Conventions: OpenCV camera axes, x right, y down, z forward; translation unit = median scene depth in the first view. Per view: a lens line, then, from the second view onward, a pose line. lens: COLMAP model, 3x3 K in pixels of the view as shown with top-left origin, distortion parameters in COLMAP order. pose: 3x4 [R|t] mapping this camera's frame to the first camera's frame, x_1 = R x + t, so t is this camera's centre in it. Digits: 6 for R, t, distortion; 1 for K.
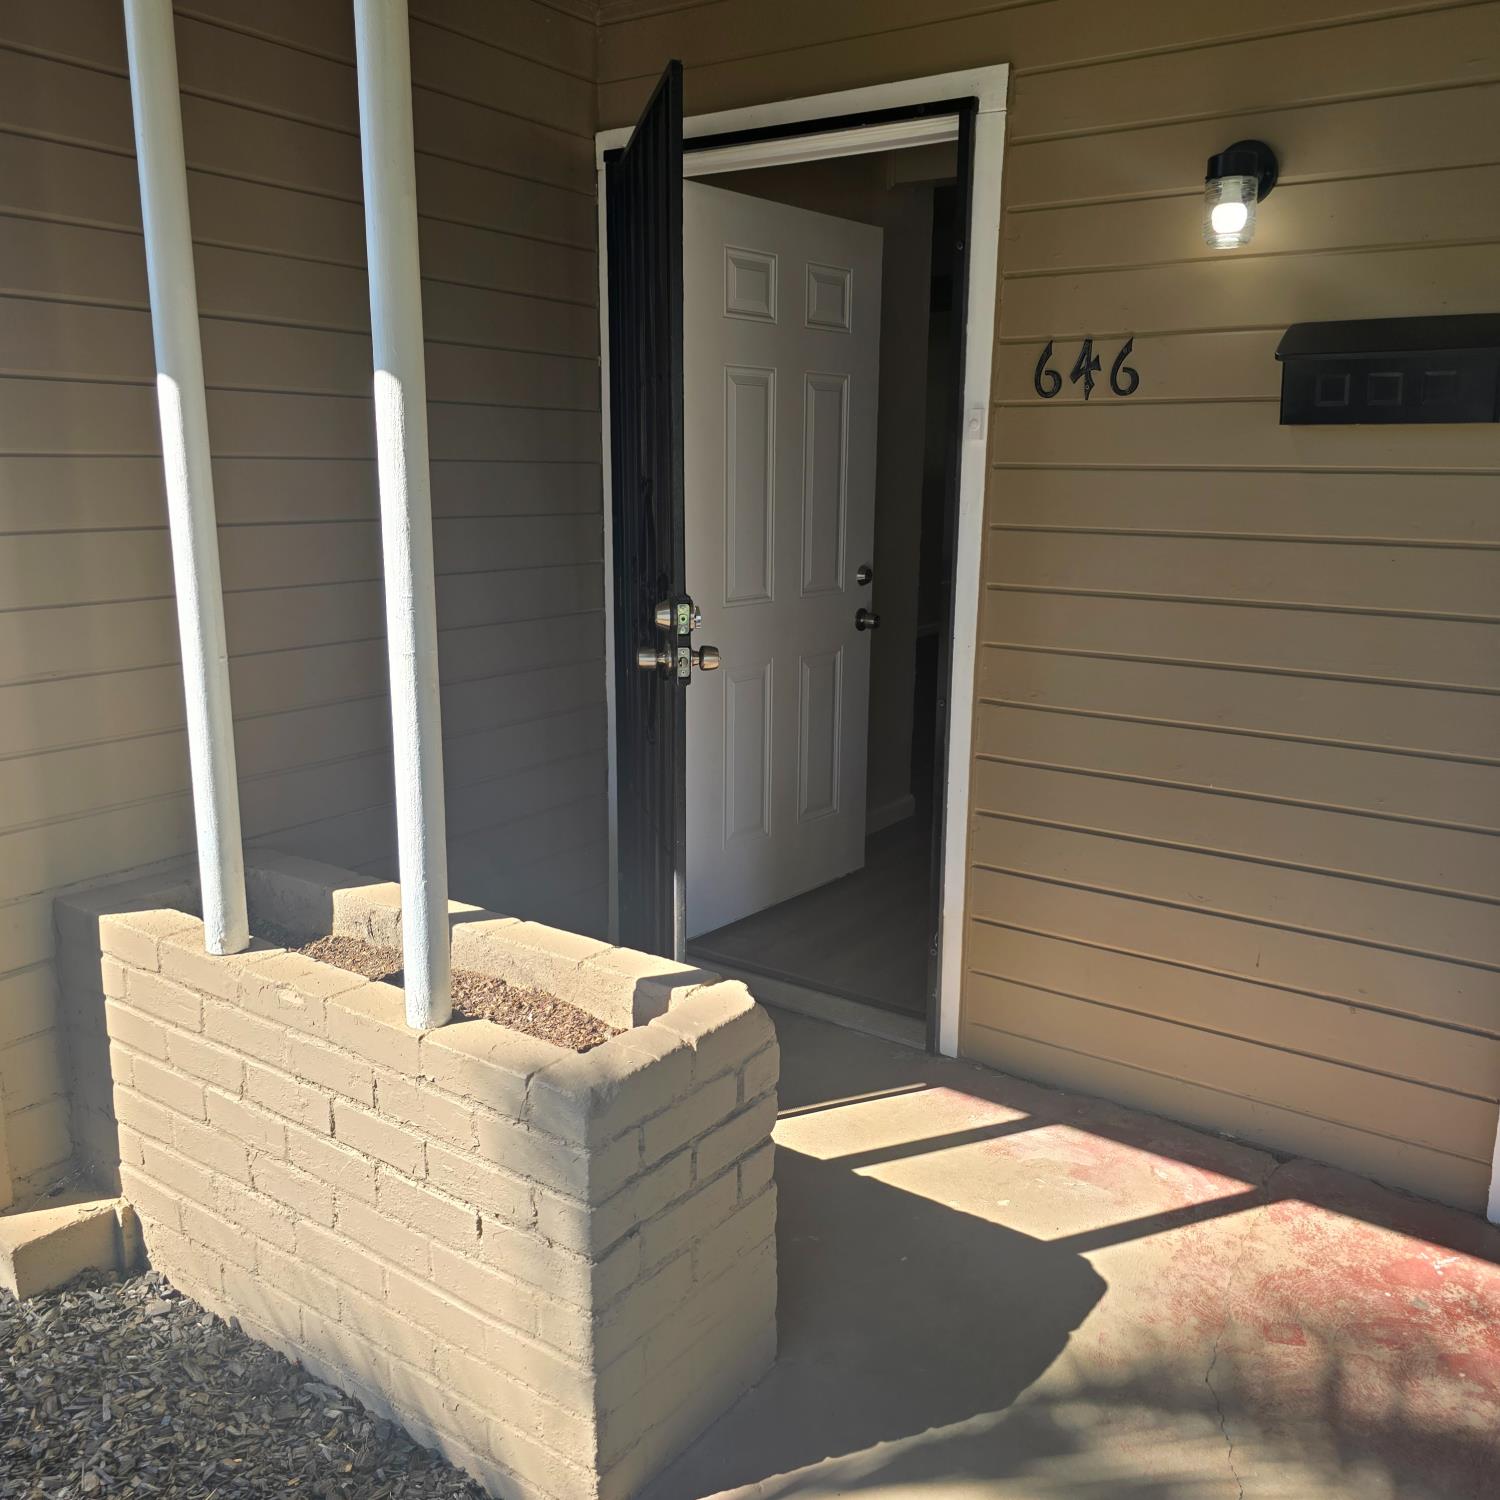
lens RADIAL K [[1367.4, 0, 750.0], [0, 1367.4, 750.0], [0, 0, 1]] dist [0.016736, 0.006346]
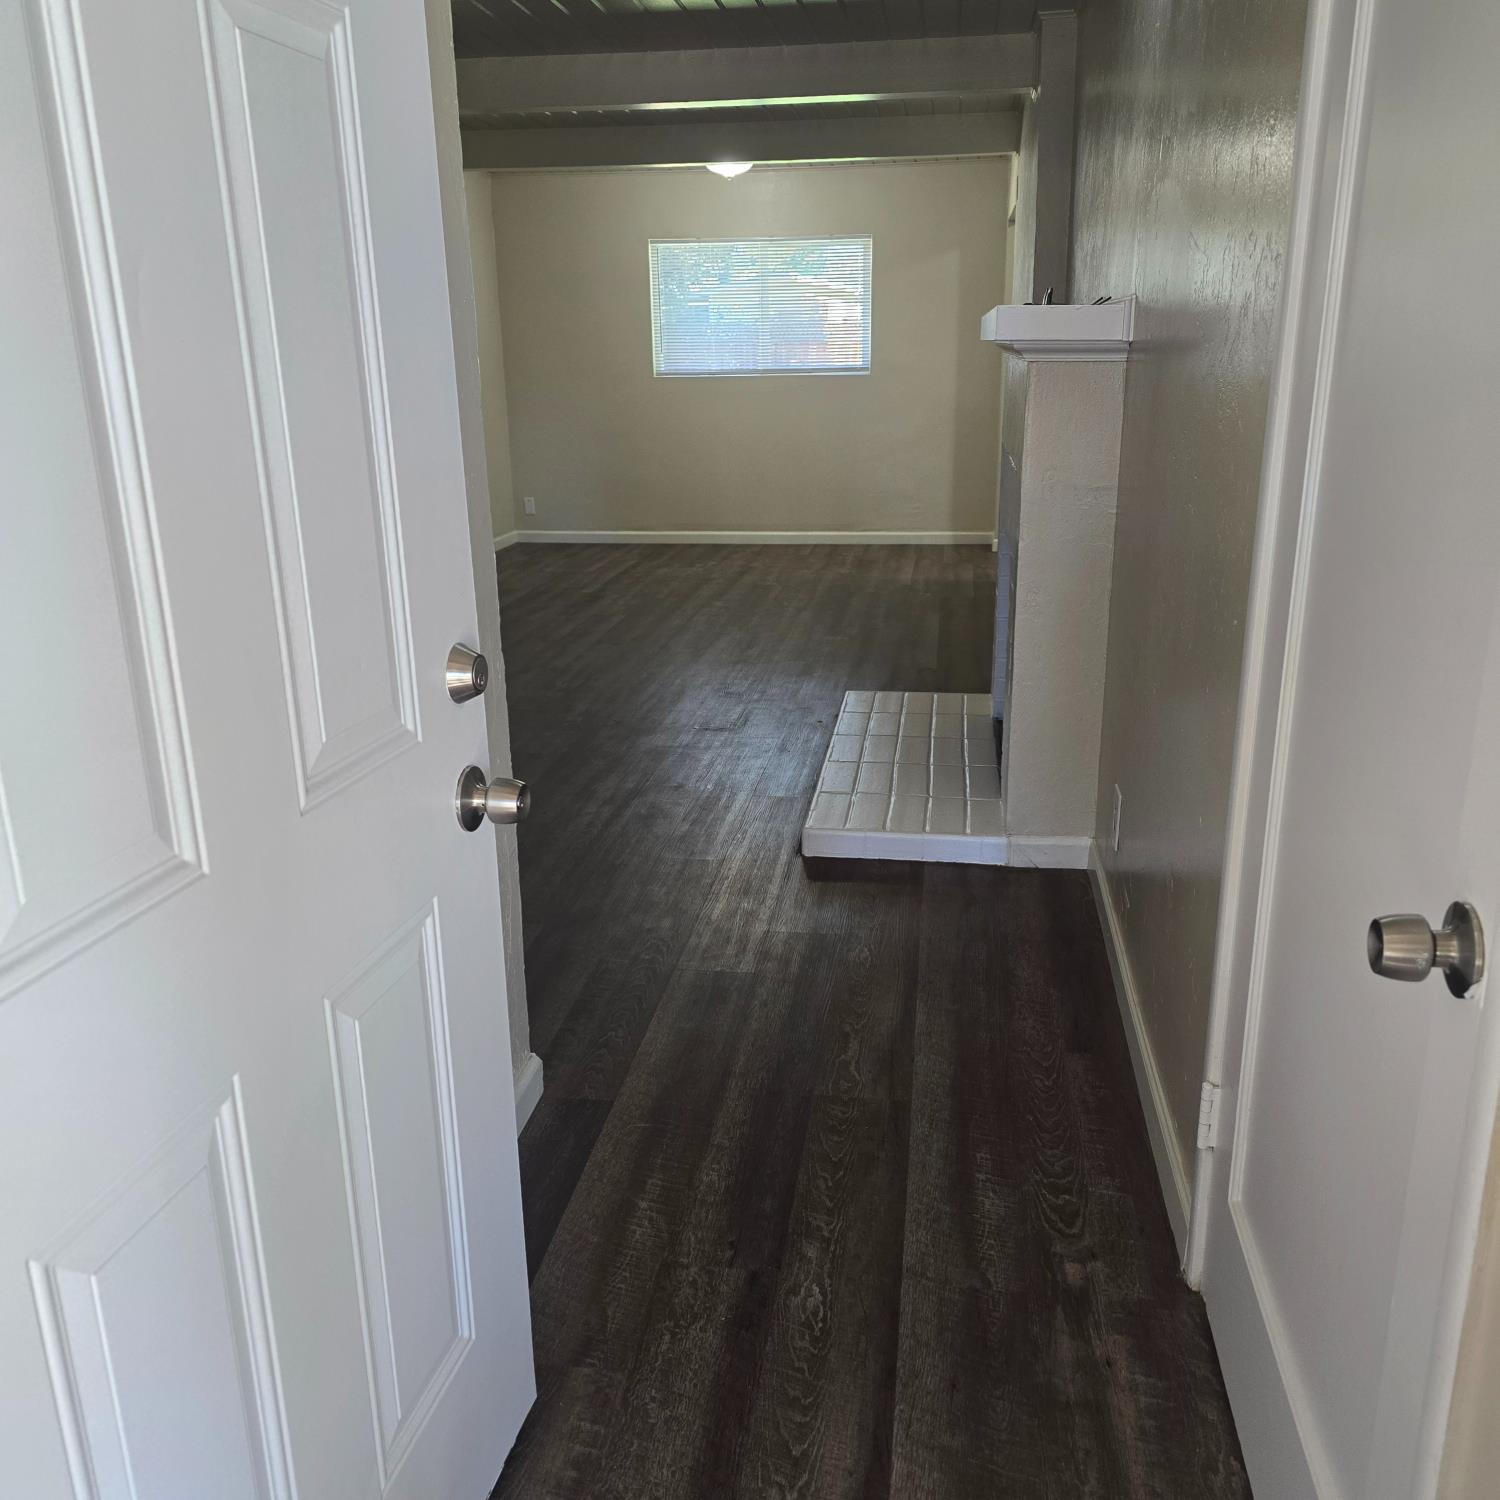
lens RADIAL K [[1367.4, 0, 750.0], [0, 1367.4, 750.0], [0, 0, 1]] dist [0.016736, 0.006346]
pose [[0.893517, -0.154026, 0.421786, 0.002438], [0.122017, 0.987268, 0.102044, -0.134484], [-0.432133, -0.039713, 0.900935, 0.672401]]
